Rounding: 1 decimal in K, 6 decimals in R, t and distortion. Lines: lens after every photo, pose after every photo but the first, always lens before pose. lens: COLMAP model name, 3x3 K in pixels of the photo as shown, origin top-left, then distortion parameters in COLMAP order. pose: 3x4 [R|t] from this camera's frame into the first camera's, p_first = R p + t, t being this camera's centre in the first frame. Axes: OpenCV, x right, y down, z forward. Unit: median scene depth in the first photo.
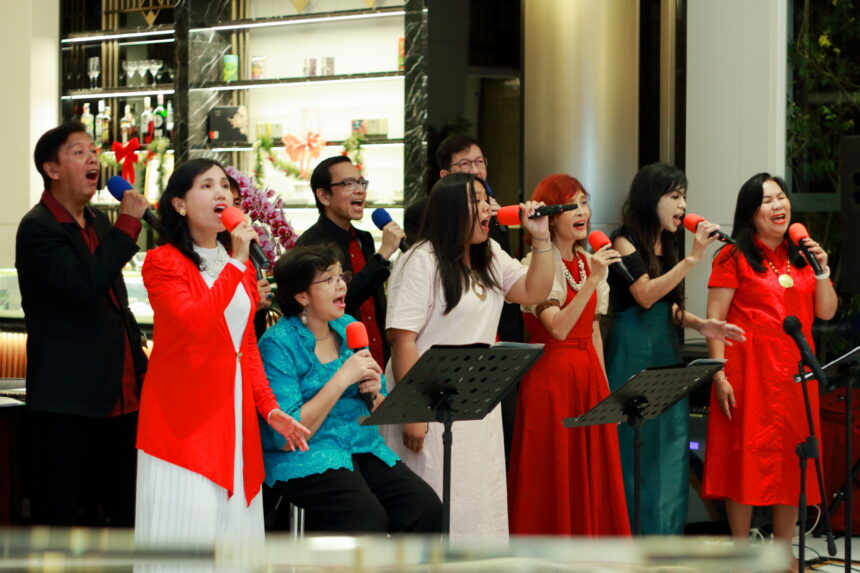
lens RADIAL K [[1987.6, 0, 430.0], [0, 1987.6, 286.5], [0, 0, 1]] dist [0.038112, 0.097605]
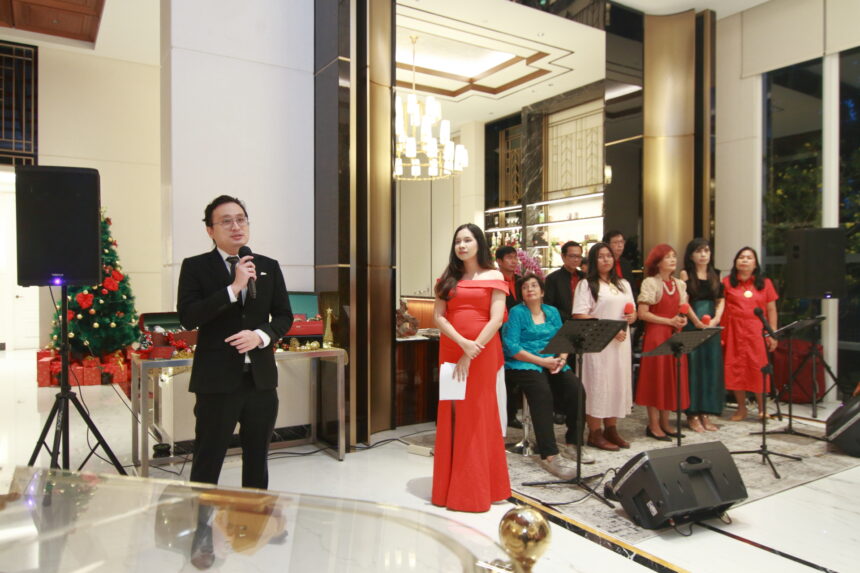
lens RADIAL K [[614.6, 0, 430.0], [0, 614.6, 286.5], [0, 0, 1]] dist [0.002297, -0.000514]
pose [[0.945229, -0.002298, -0.326400, 0.033305], [-0.003908, 0.999824, -0.018357, 0.002960], [0.326384, 0.018627, 0.945054, 0.131927]]
